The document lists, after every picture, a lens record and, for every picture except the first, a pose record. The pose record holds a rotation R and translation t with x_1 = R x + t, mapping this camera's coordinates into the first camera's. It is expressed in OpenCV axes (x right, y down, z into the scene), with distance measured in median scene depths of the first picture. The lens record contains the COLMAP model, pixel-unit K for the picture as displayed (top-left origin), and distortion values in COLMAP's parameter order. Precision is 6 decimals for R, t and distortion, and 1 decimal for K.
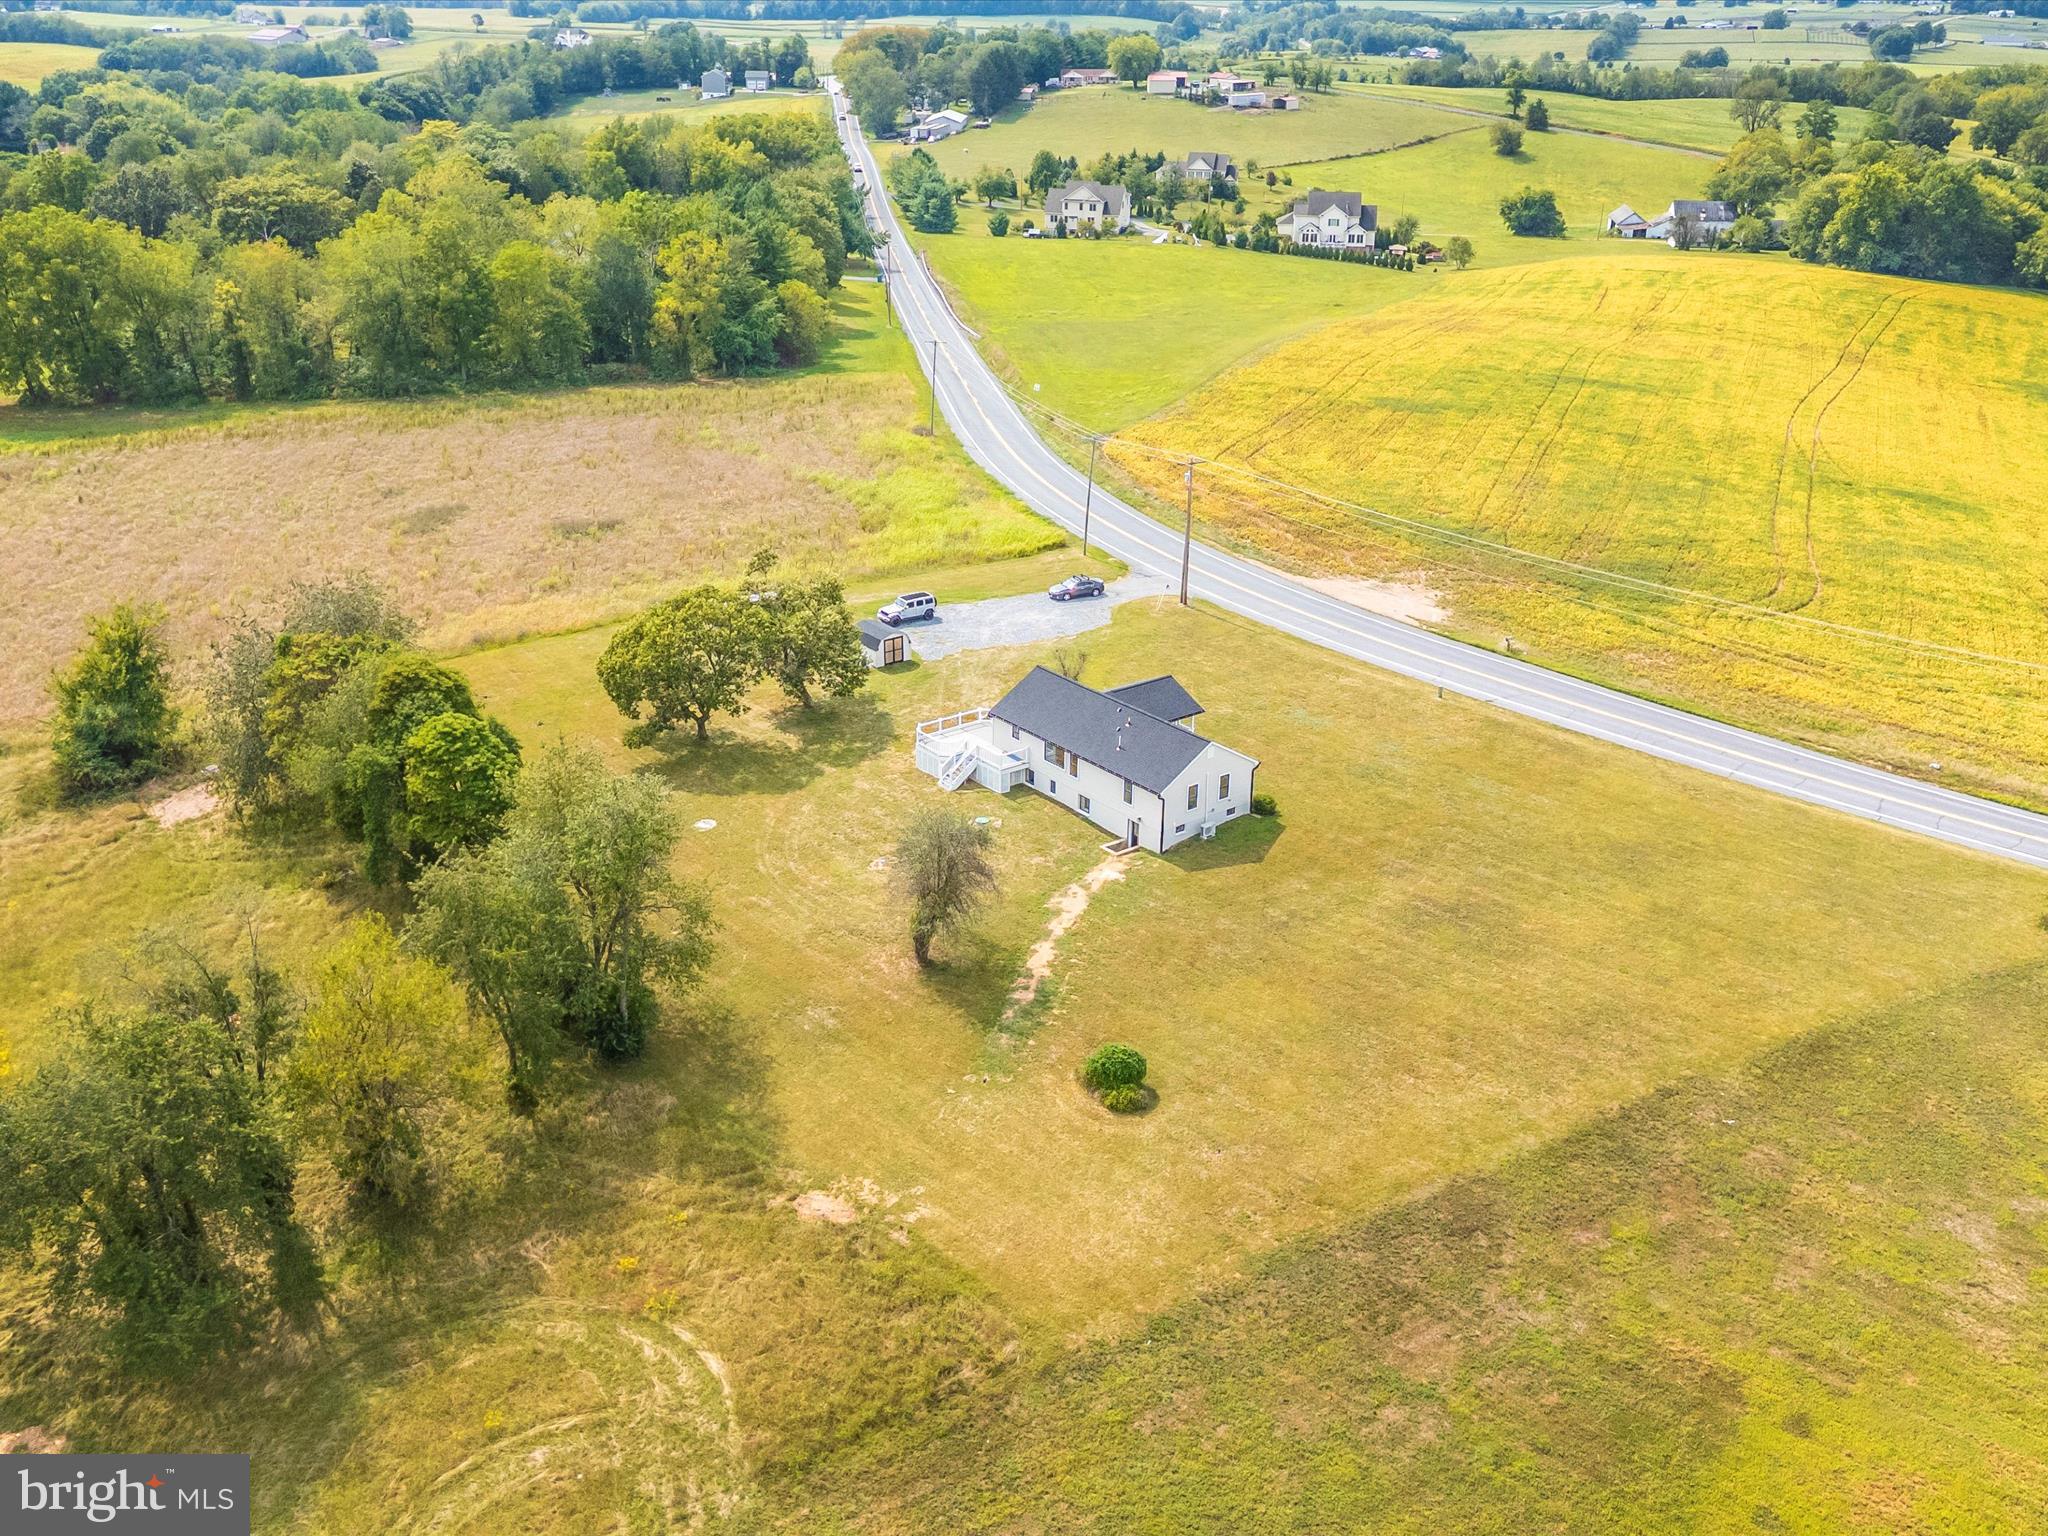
lens RADIAL K [[1994.6, 0, 1018.4], [0, 1994.6, 762.0], [0, 0, 1]] dist [0.067113, -0.083474]
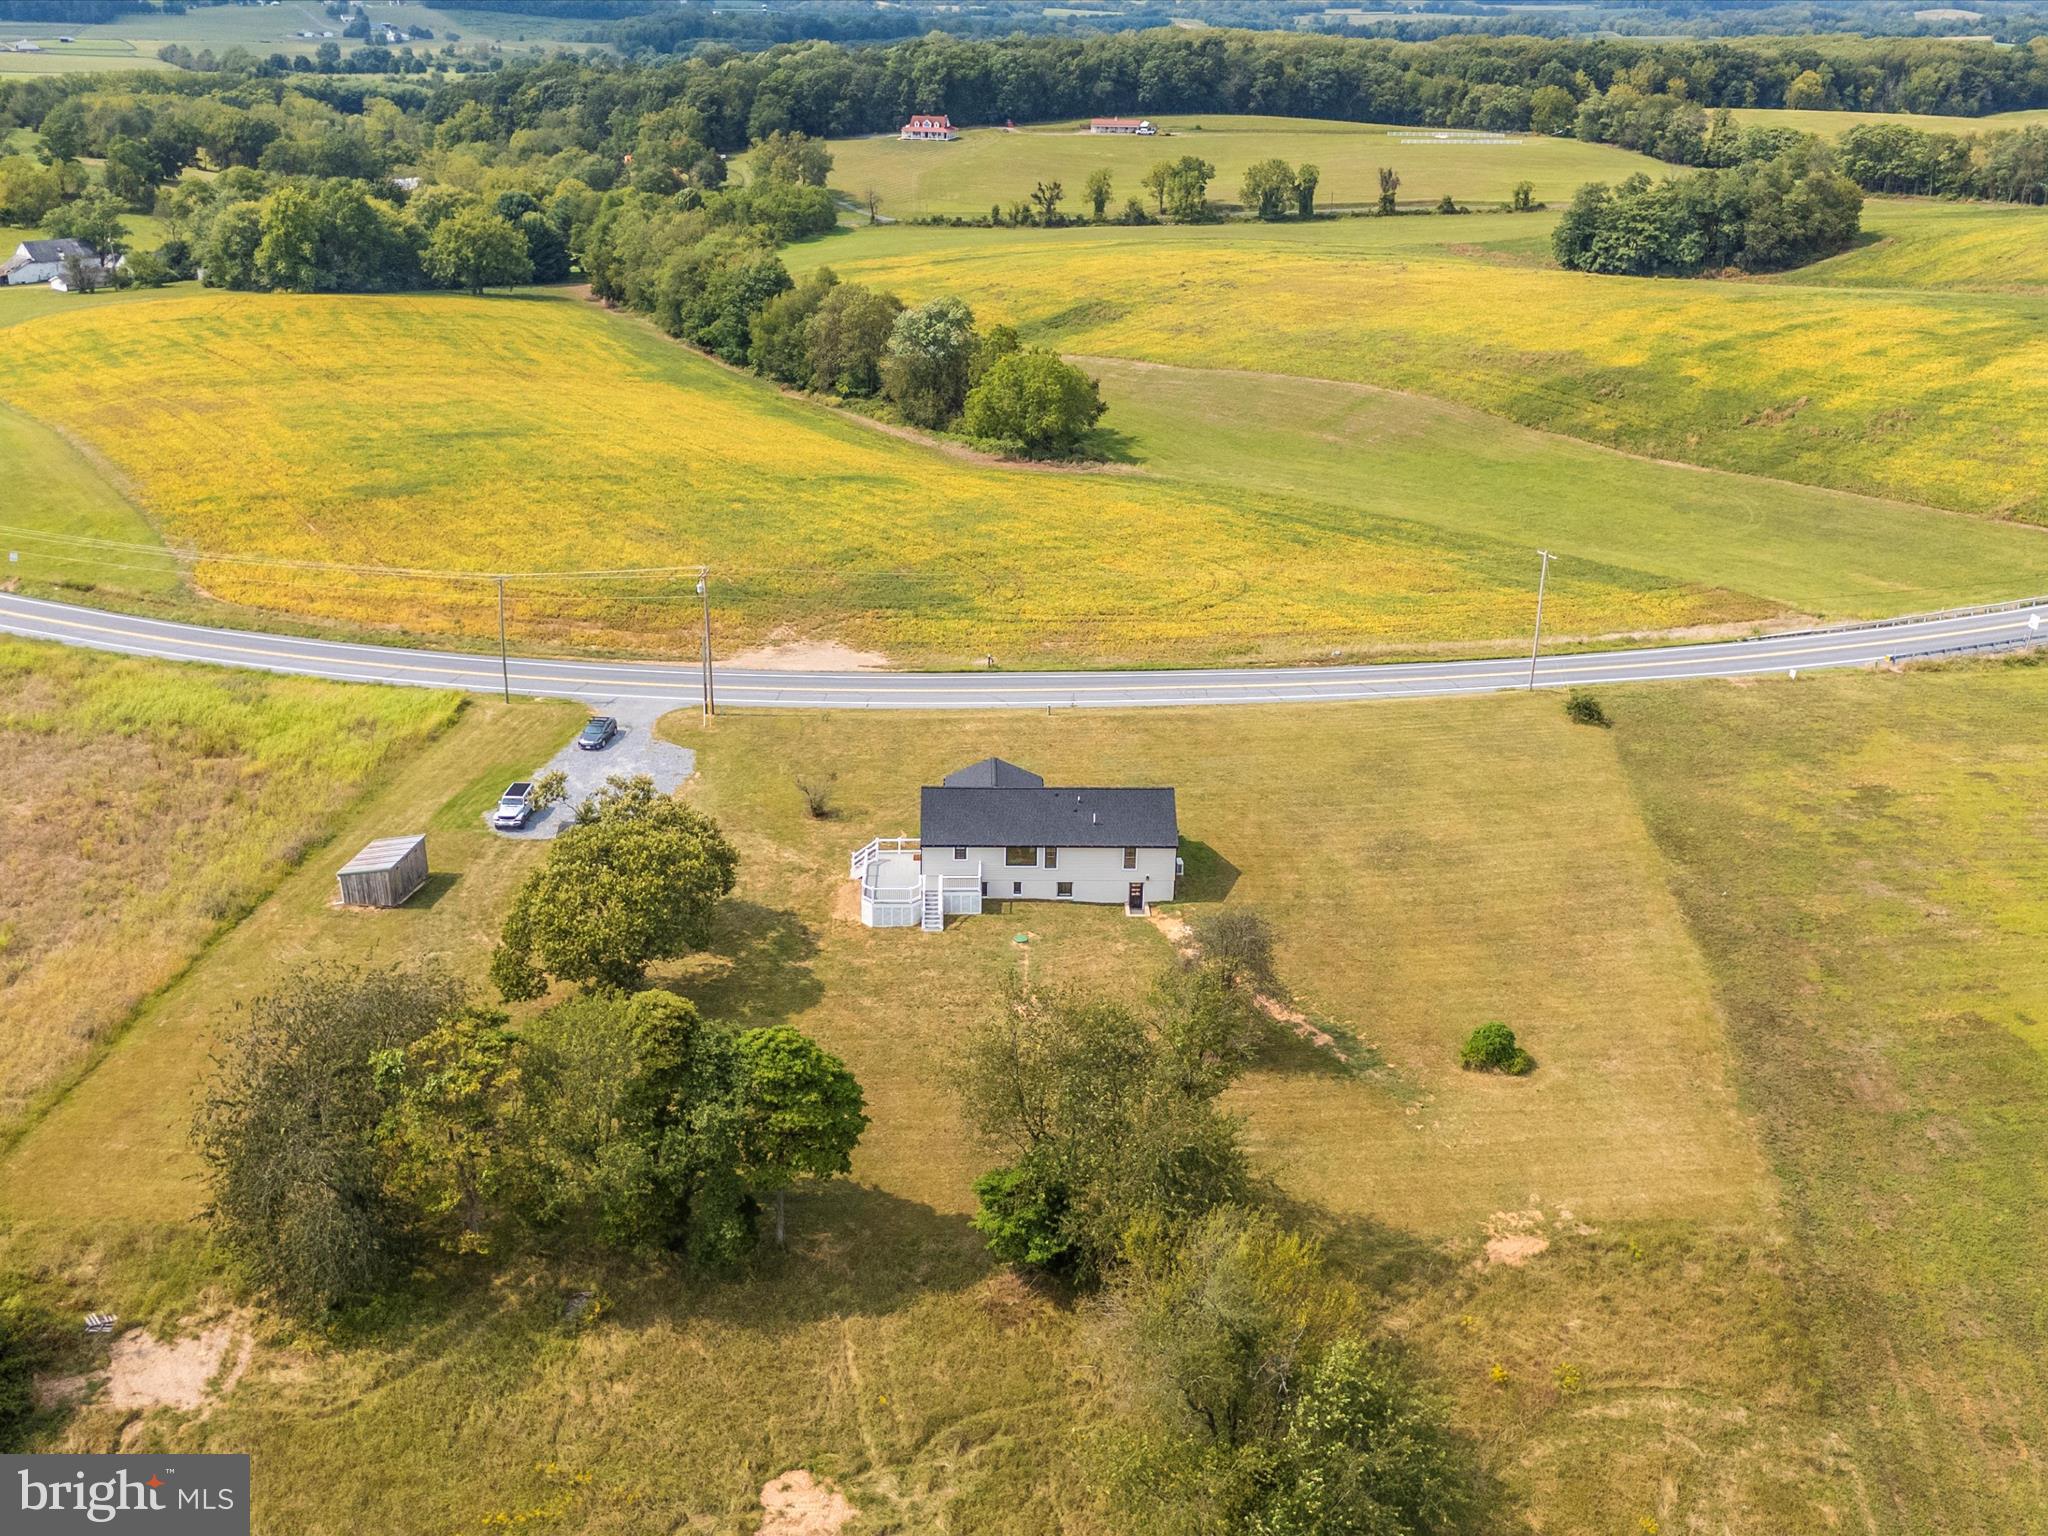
lens RADIAL K [[1994.6, 0, 1018.4], [0, 1994.6, 762.0], [0, 0, 1]] dist [0.067113, -0.083474]
pose [[0.595210, -0.300355, 0.745327, -0.726143], [0.298784, 0.943741, 0.141707, -0.193535], [-0.745958, 0.138346, 0.651465, 0.325842]]
